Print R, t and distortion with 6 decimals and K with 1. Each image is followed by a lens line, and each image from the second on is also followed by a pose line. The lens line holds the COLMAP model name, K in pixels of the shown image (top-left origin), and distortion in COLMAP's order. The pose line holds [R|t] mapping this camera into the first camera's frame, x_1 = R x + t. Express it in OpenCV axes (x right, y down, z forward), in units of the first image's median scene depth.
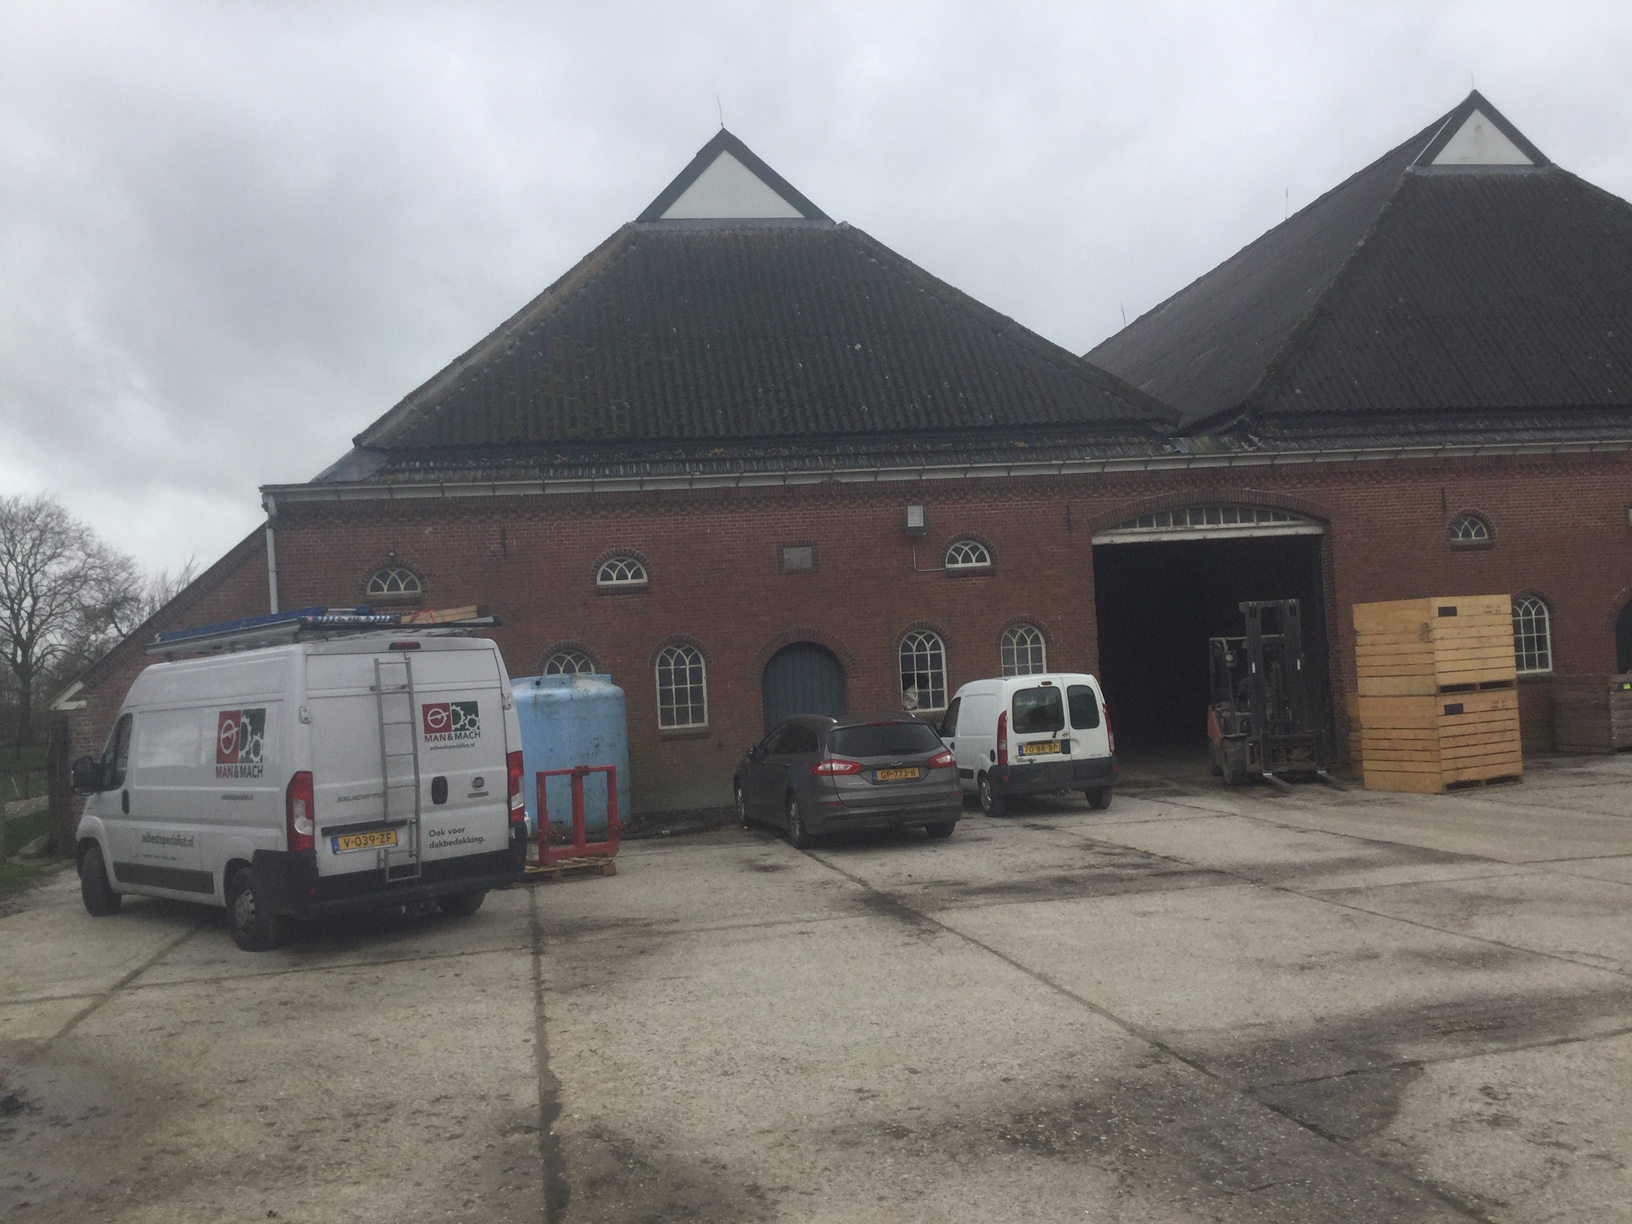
lens RADIAL K [[1475.8, 0, 813.9], [0, 1475.8, 635.6], [0, 0, 1]] dist [0.108033, -0.234072]
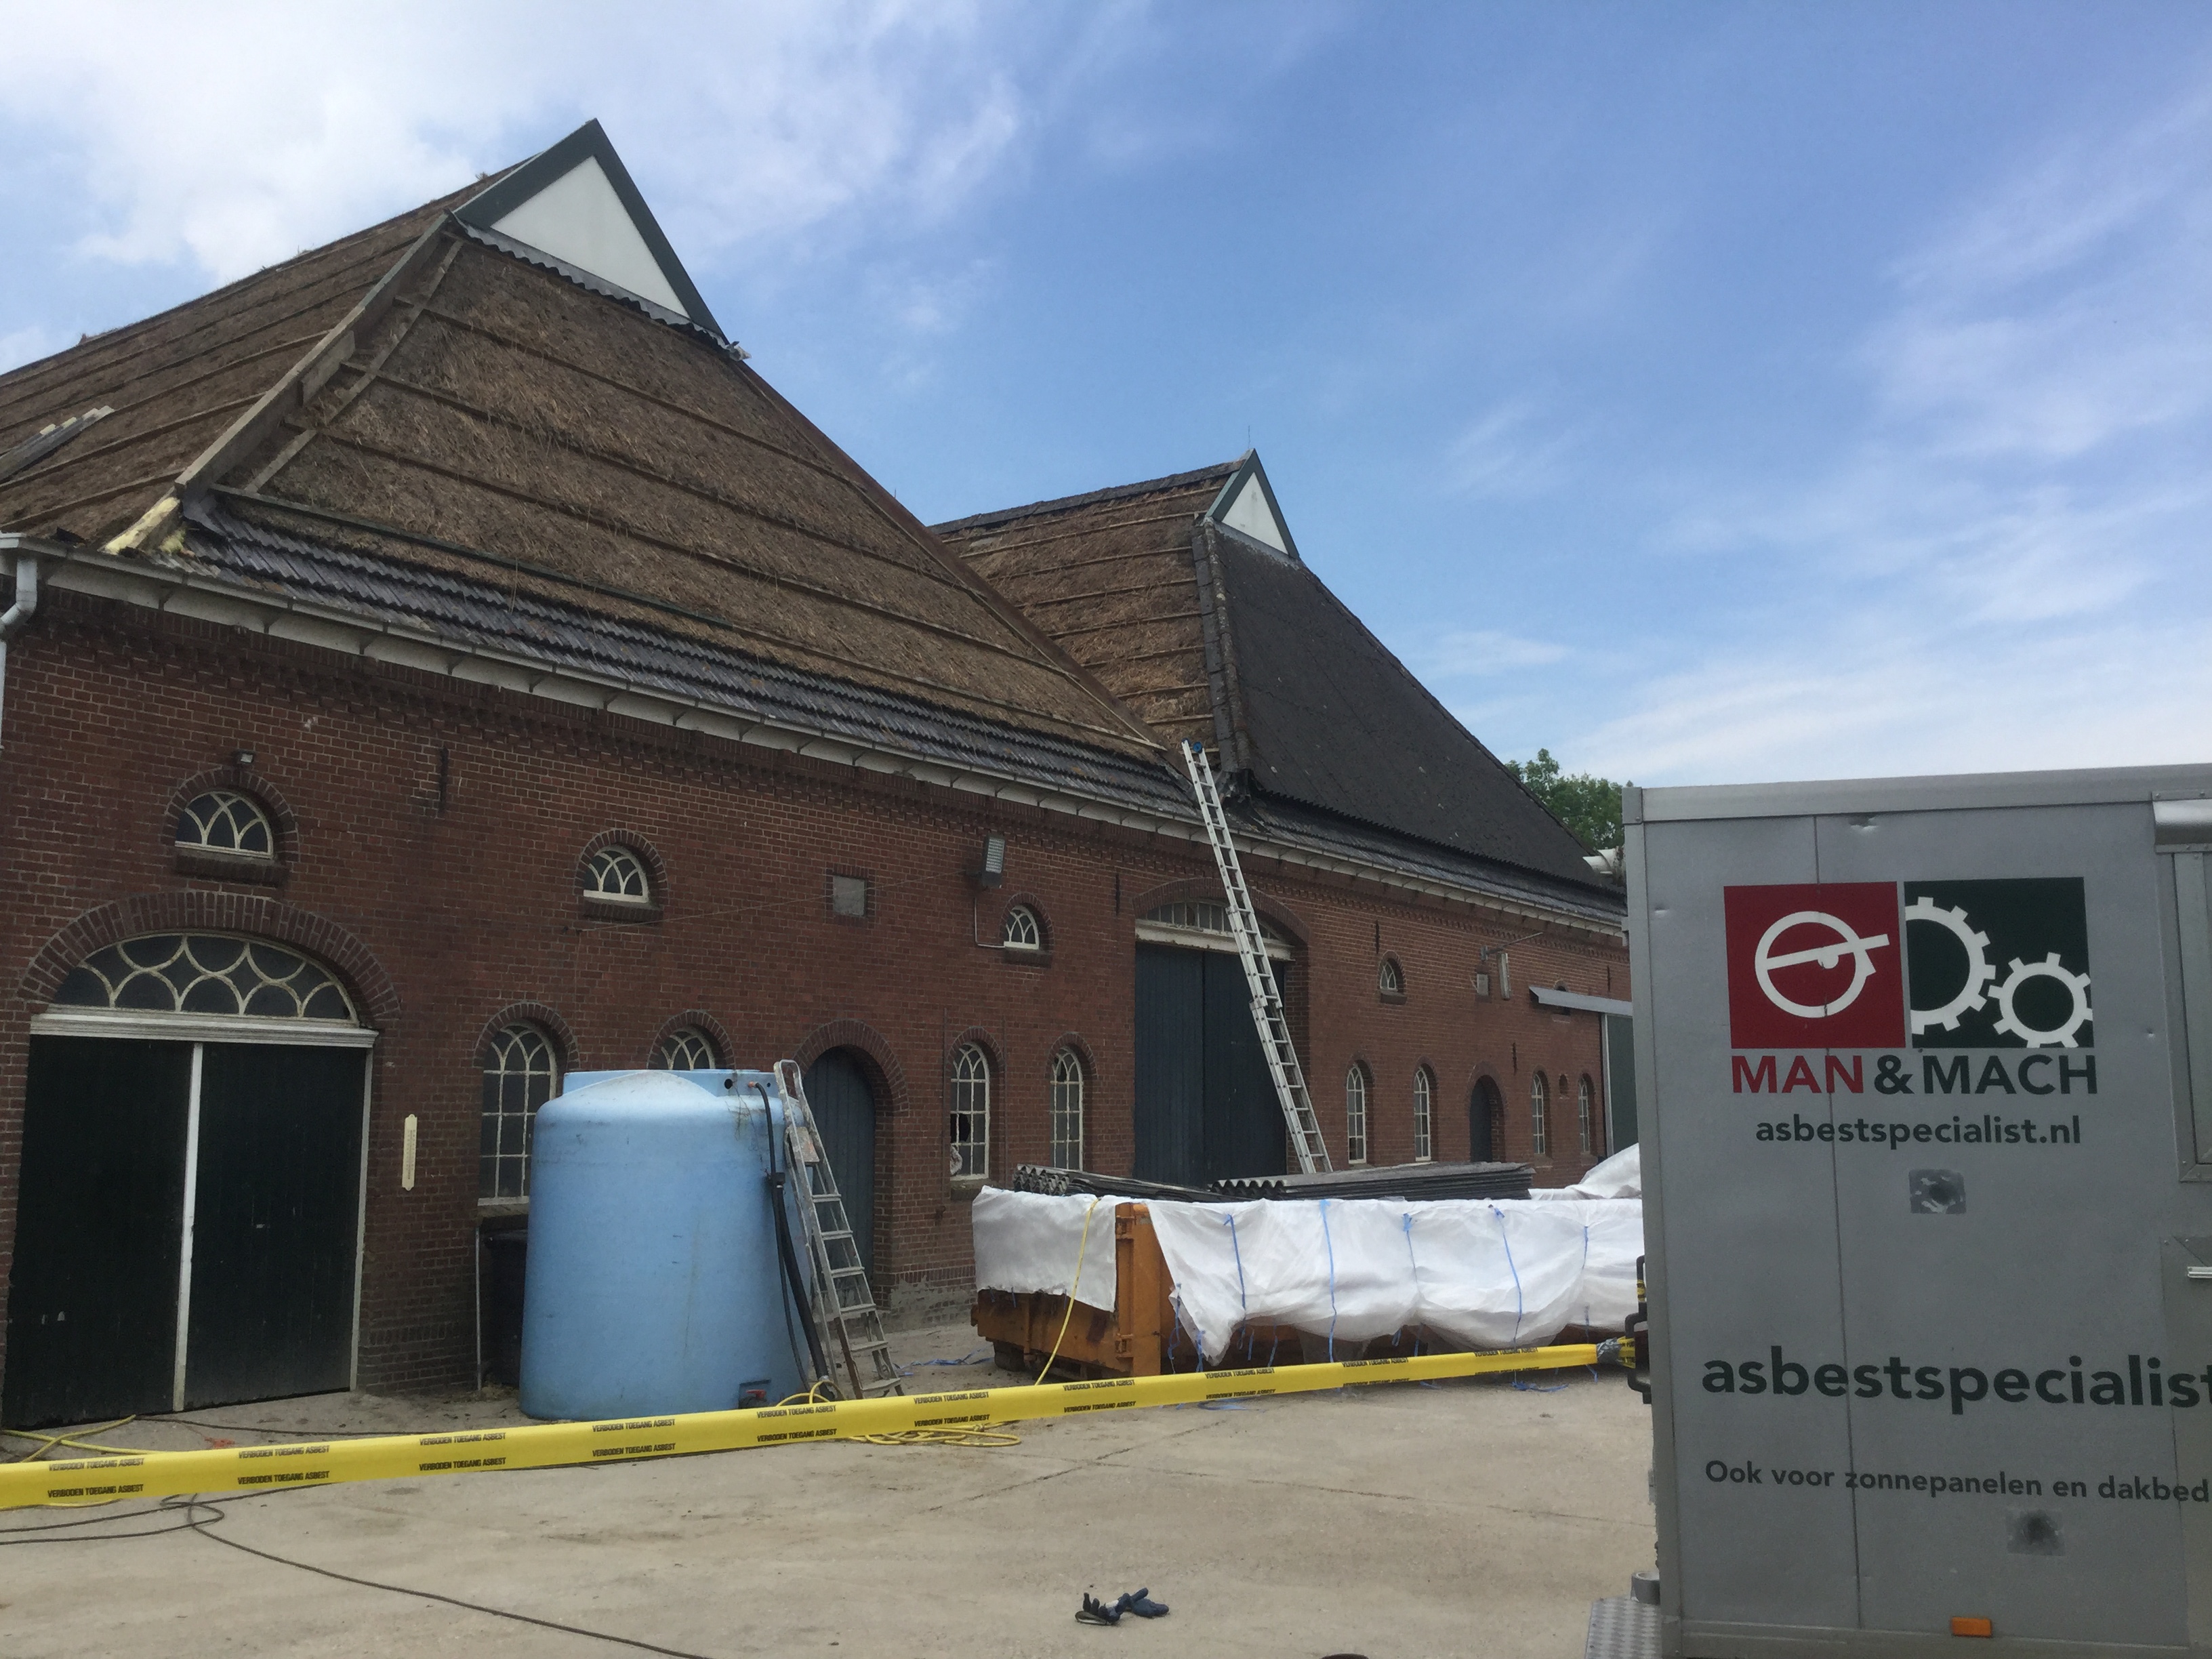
lens RADIAL K [[2000.2, 0, 1103.1], [0, 2000.2, 861.5], [0, 0, 1]] dist [0.108033, -0.234072]
pose [[0.696315, 0.149987, 0.701890, -0.483903], [-0.061385, 0.986783, -0.149968, 0.043312], [-0.715106, 0.061339, 0.696319, 0.393680]]
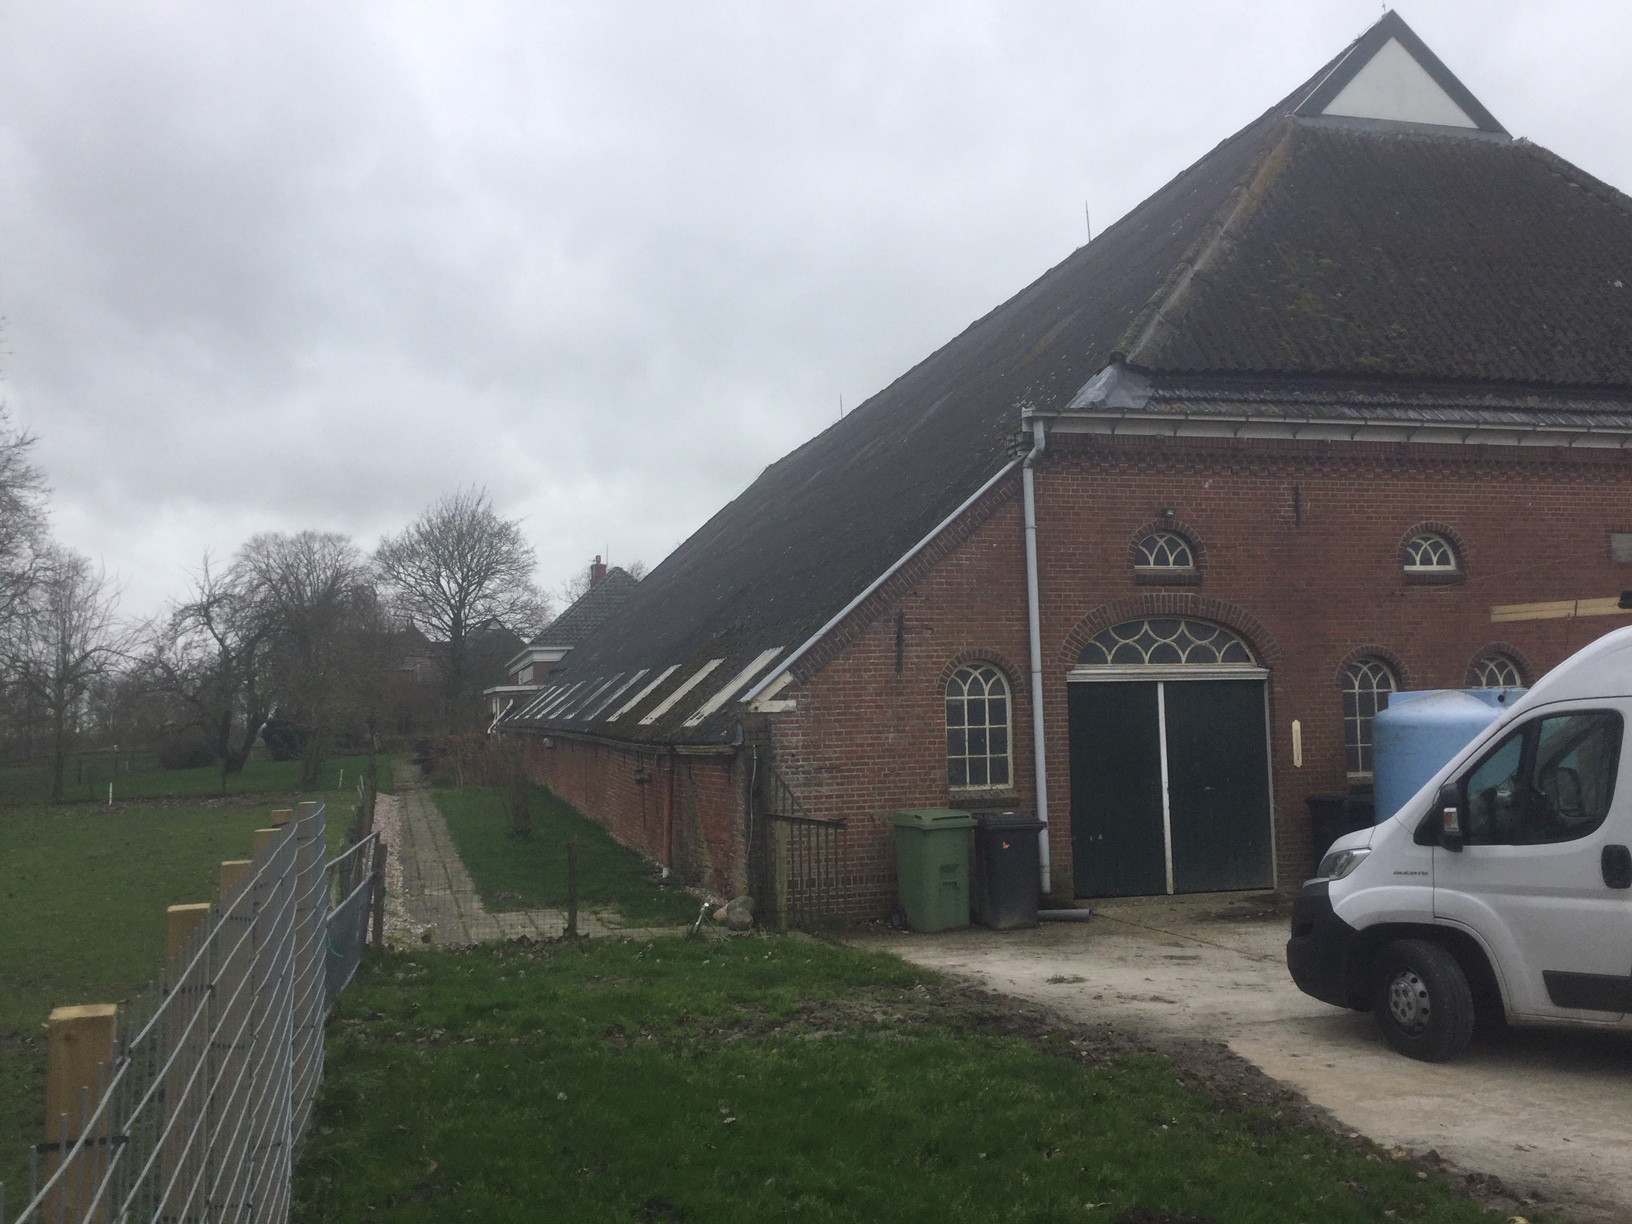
lens RADIAL K [[1475.8, 0, 813.9], [0, 1475.8, 635.6], [0, 0, 1]] dist [0.108033, -0.234072]
pose [[0.996071, 0.041040, 0.078470, -0.476721], [-0.038791, 0.998798, -0.029973, 0.030281], [-0.079606, 0.026811, 0.996466, 0.282893]]
